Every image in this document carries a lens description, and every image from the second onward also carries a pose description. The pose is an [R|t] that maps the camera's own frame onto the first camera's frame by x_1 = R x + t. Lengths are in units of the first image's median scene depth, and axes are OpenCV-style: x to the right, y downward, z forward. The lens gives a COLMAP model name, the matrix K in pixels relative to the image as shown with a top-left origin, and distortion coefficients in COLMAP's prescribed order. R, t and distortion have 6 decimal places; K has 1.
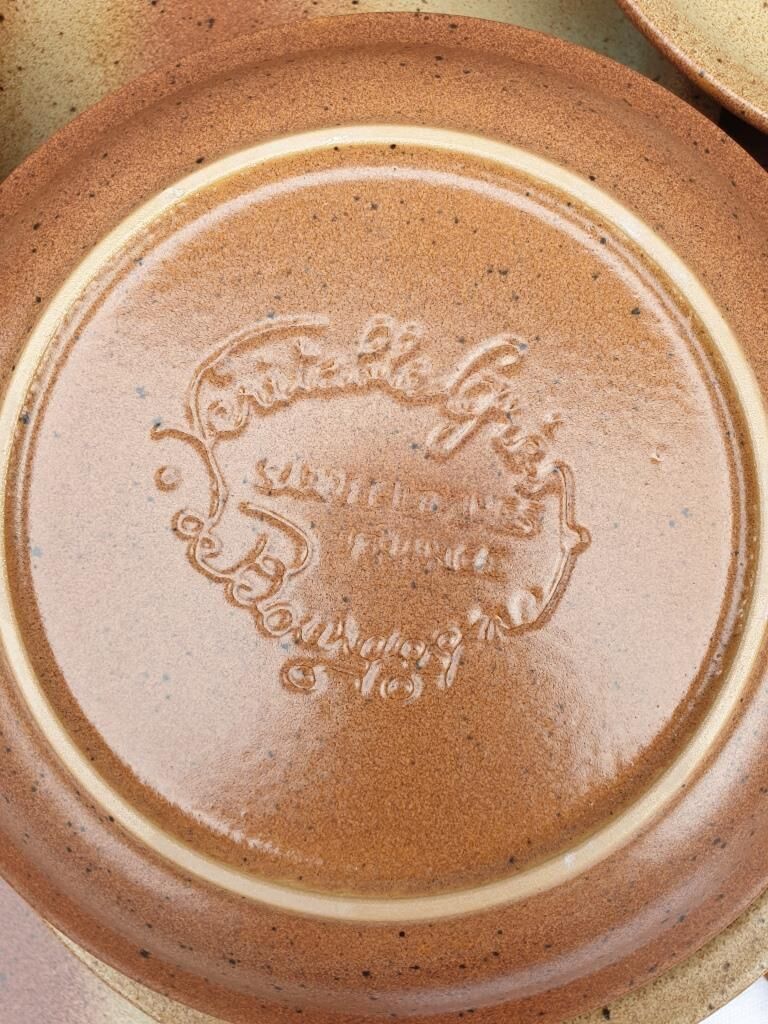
lens RADIAL K [[865.6, 0, 381.6], [0, 865.6, 517.2], [0, 0, 1]] dist [-0.019371, 0.009760]
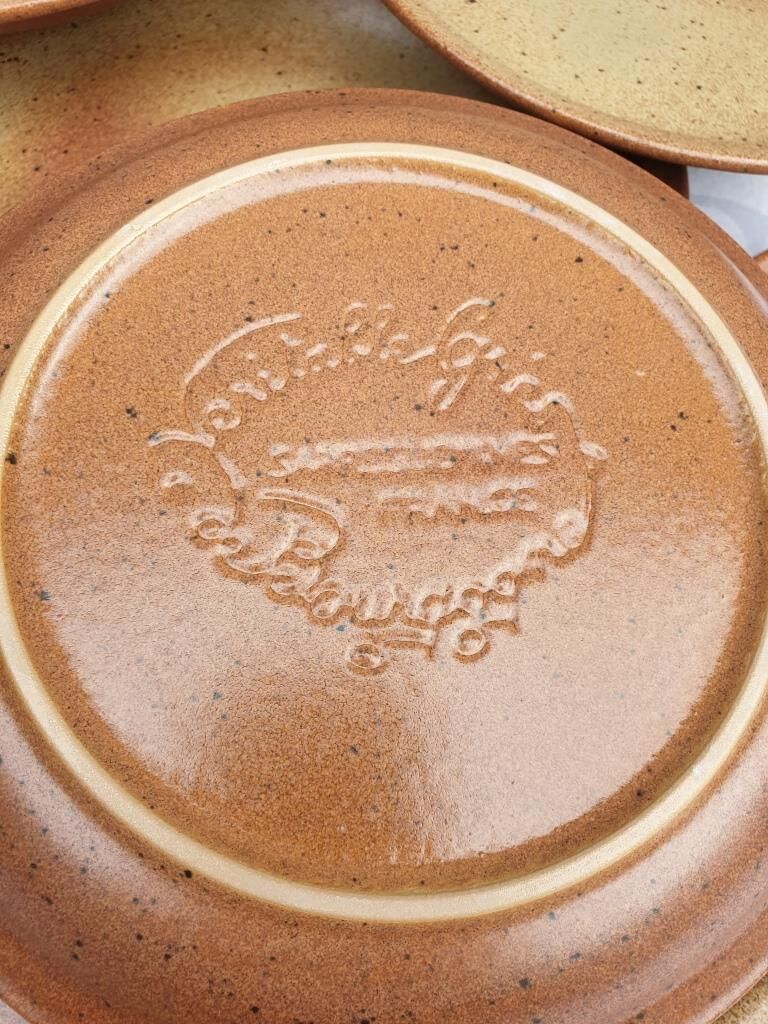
lens RADIAL K [[865.6, 0, 382.4], [0, 865.6, 513.8], [0, 0, 1]] dist [-0.019371, 0.009760]
pose [[0.961300, -0.204293, 0.184844, -0.211552], [0.247110, 0.936017, -0.250617, 0.274034], [-0.121818, 0.286595, 0.950276, 0.081511]]
